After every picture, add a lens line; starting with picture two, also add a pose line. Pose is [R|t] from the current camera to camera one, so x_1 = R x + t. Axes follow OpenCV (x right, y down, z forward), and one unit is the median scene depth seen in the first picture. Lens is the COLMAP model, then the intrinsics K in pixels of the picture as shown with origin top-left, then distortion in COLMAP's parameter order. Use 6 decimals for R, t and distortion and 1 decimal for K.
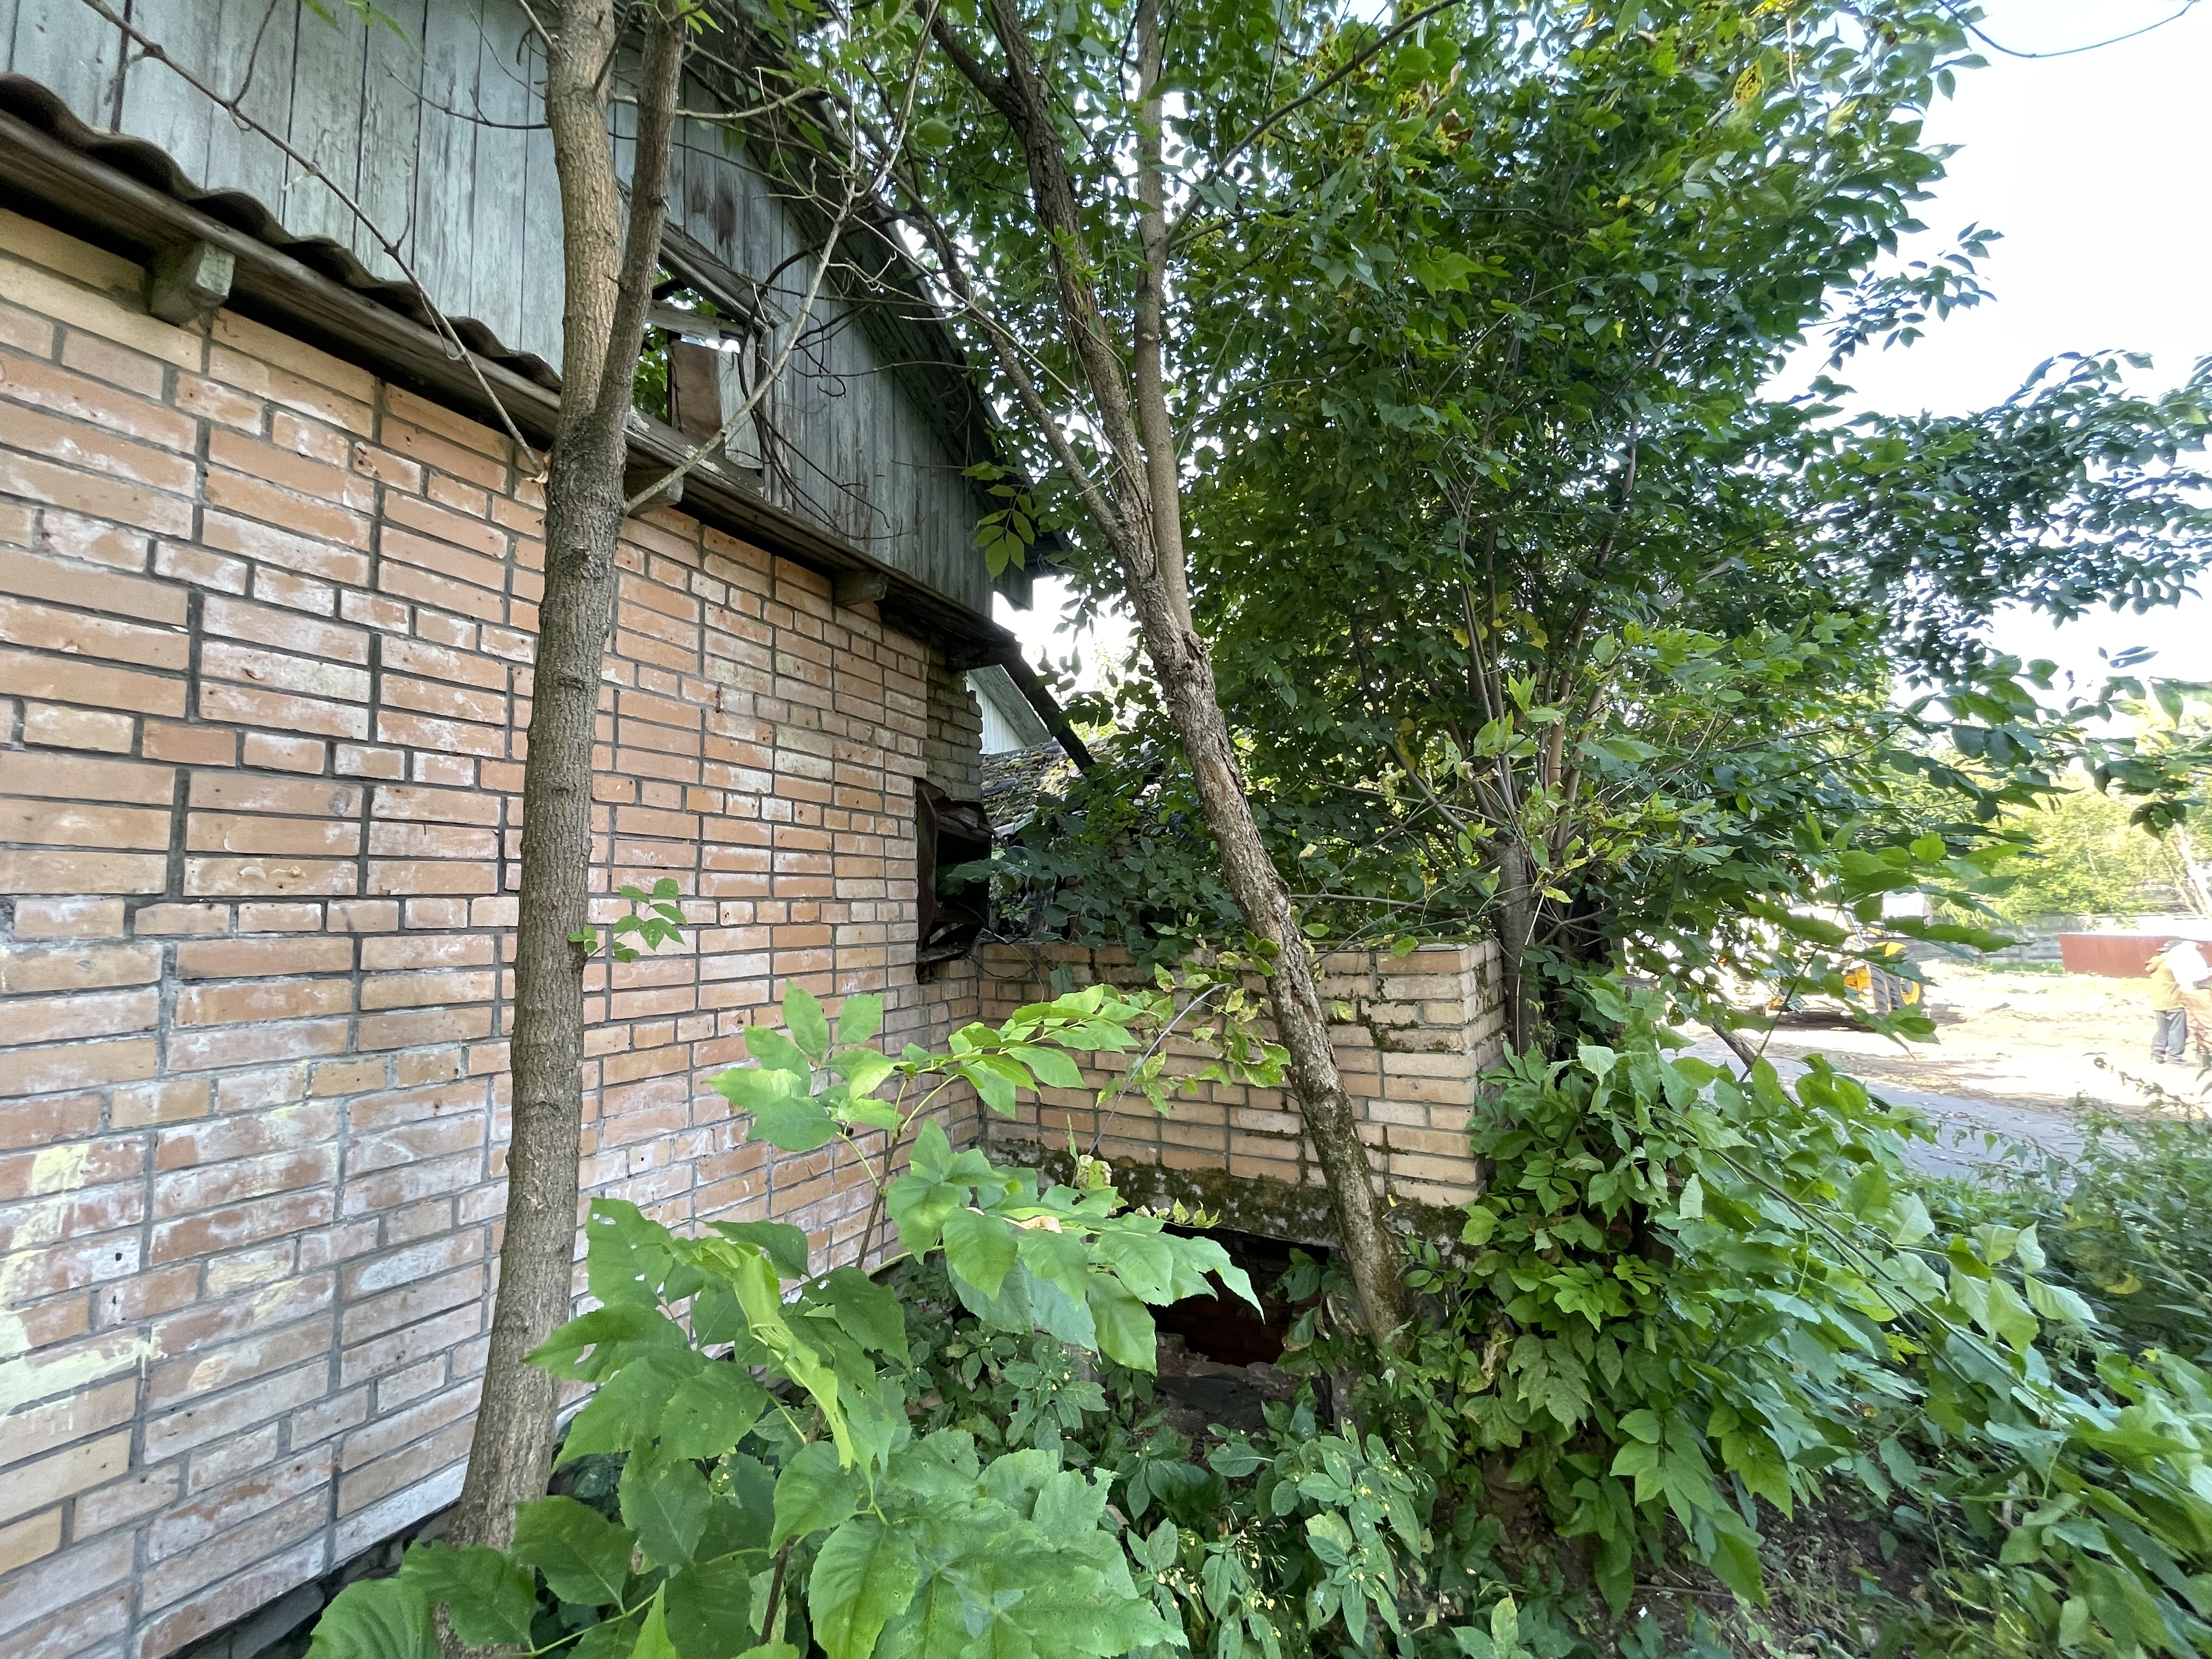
lens RADIAL K [[895.0, 0, 1094.2], [0, 895.0, 828.9], [0, 0, 1]] dist [-0.001864, -0.000005]
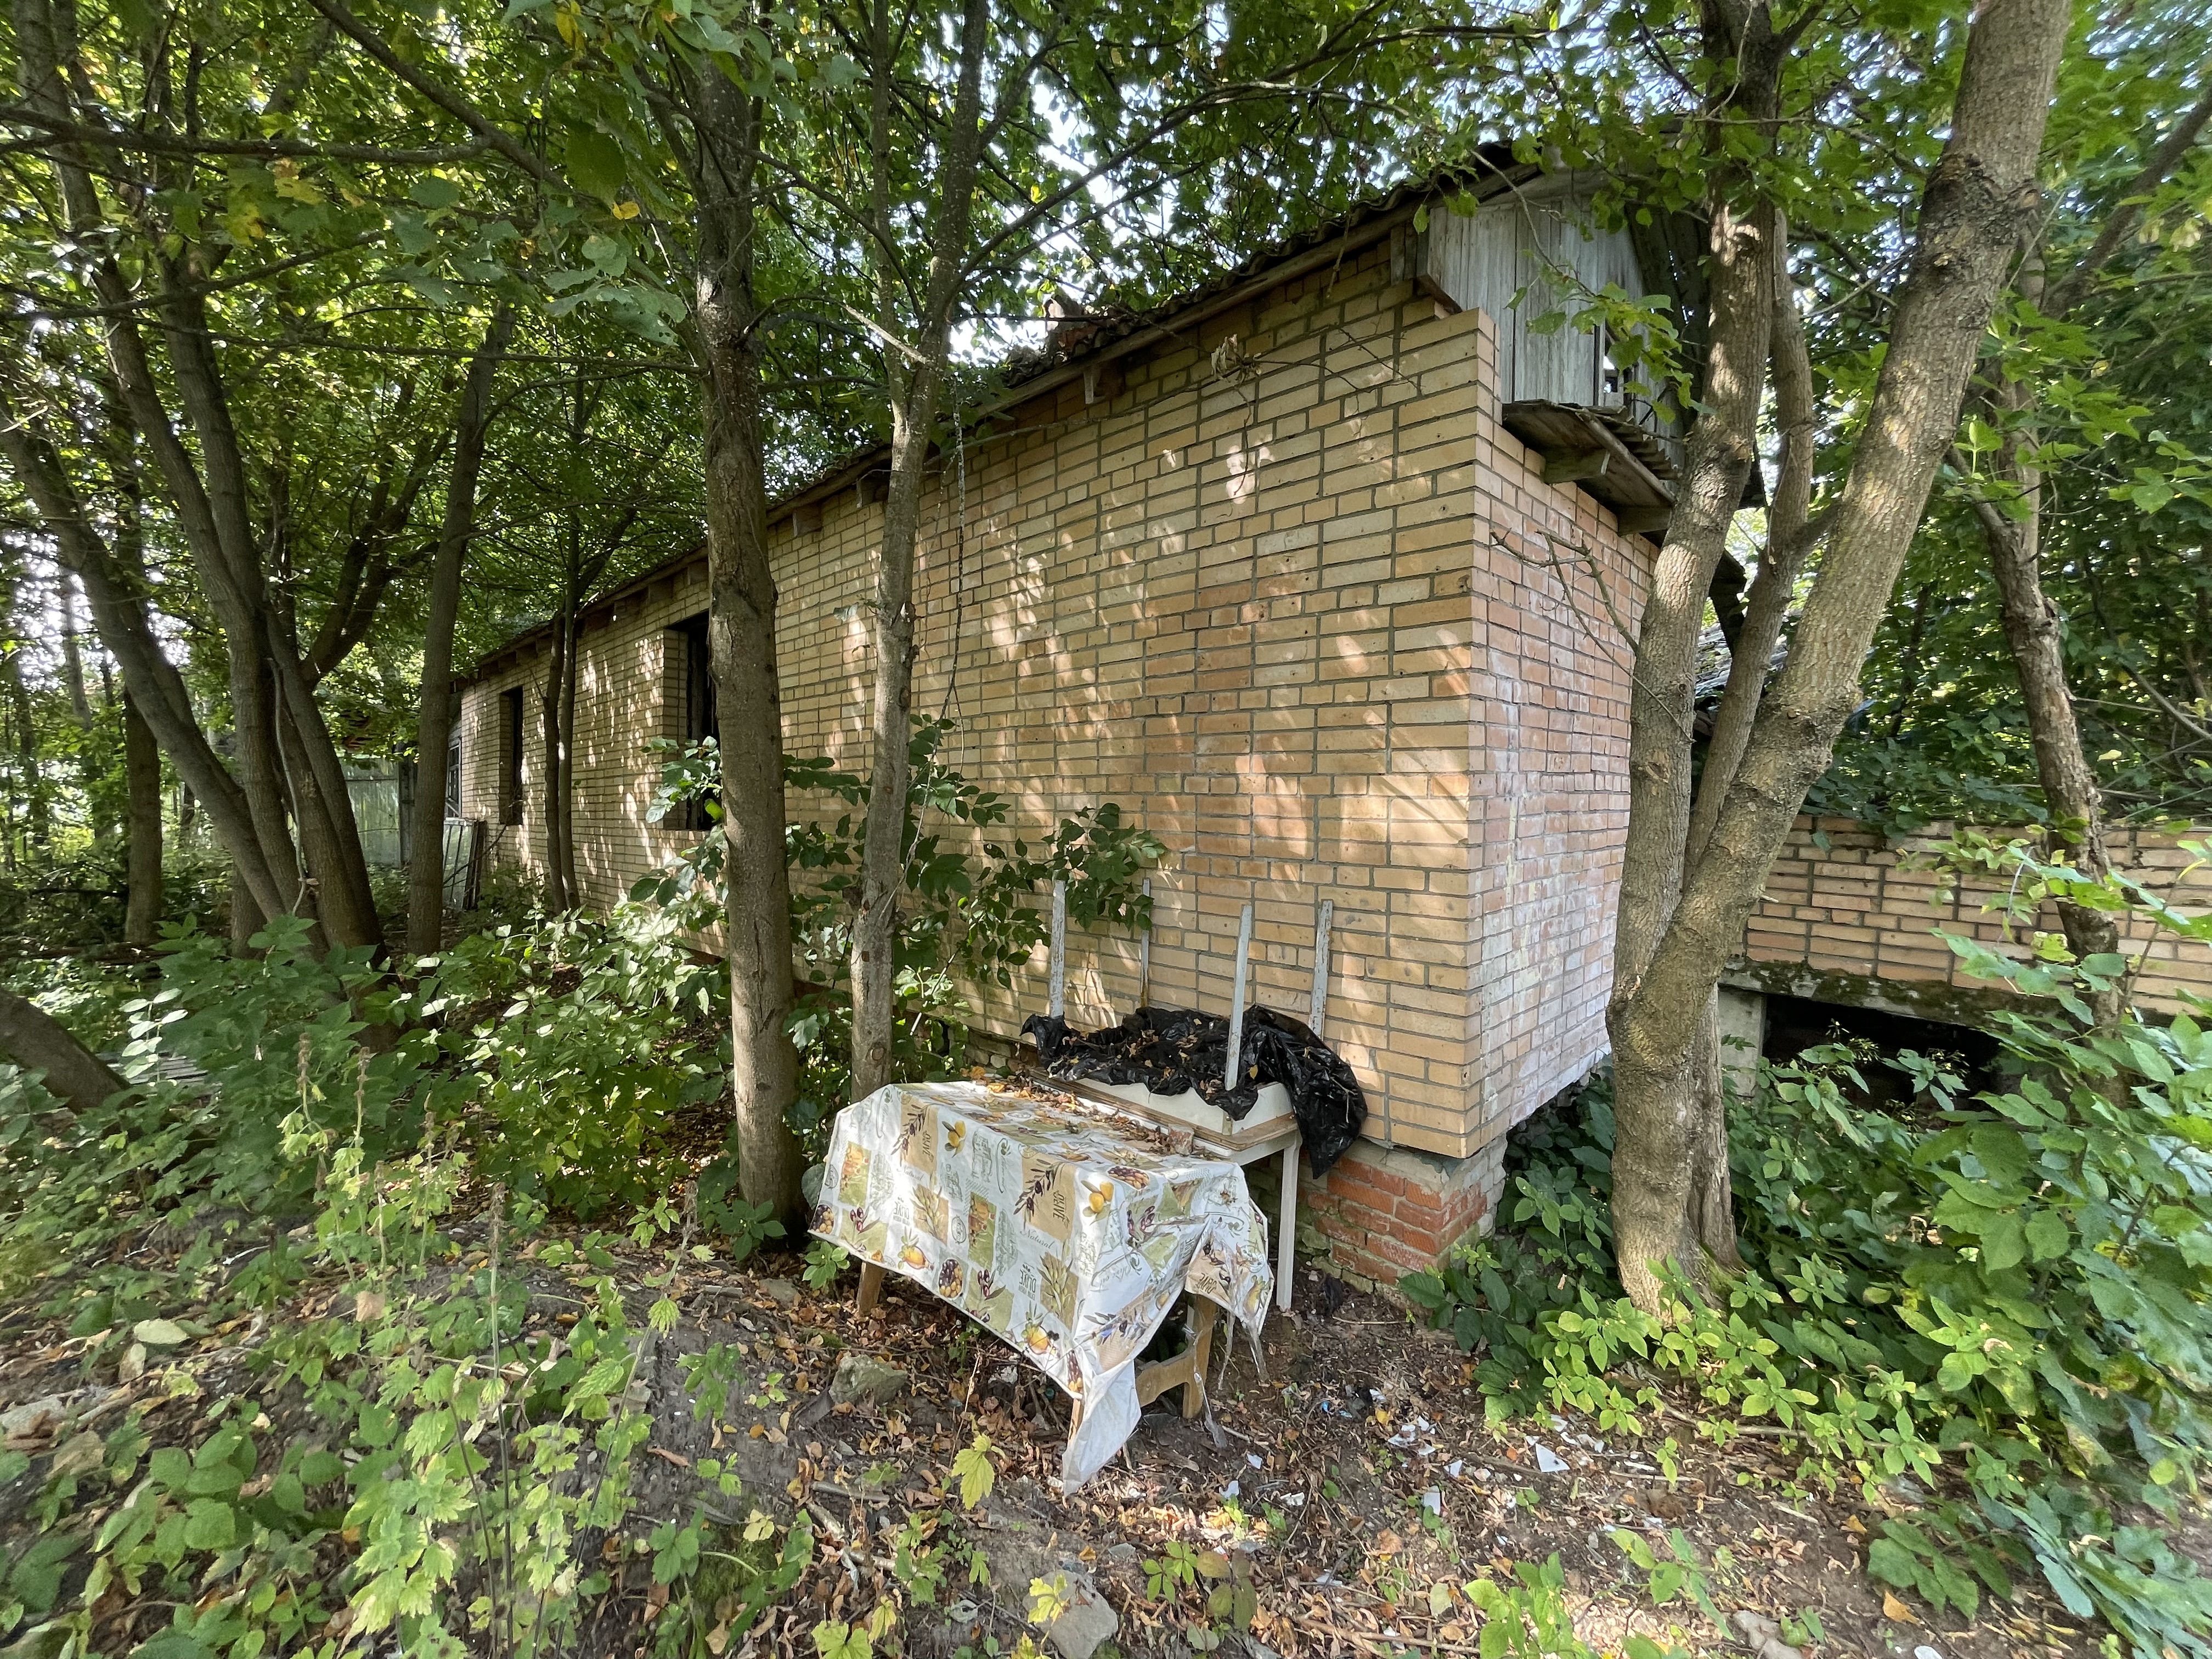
lens RADIAL K [[895.0, 0, 1094.2], [0, 895.0, 828.9], [0, 0, 1]] dist [-0.001864, -0.000005]
pose [[0.955037, 0.050107, -0.292220, -0.806666], [-0.005839, 0.988603, 0.150434, -0.057824], [0.296428, -0.141964, 0.944445, -0.738983]]
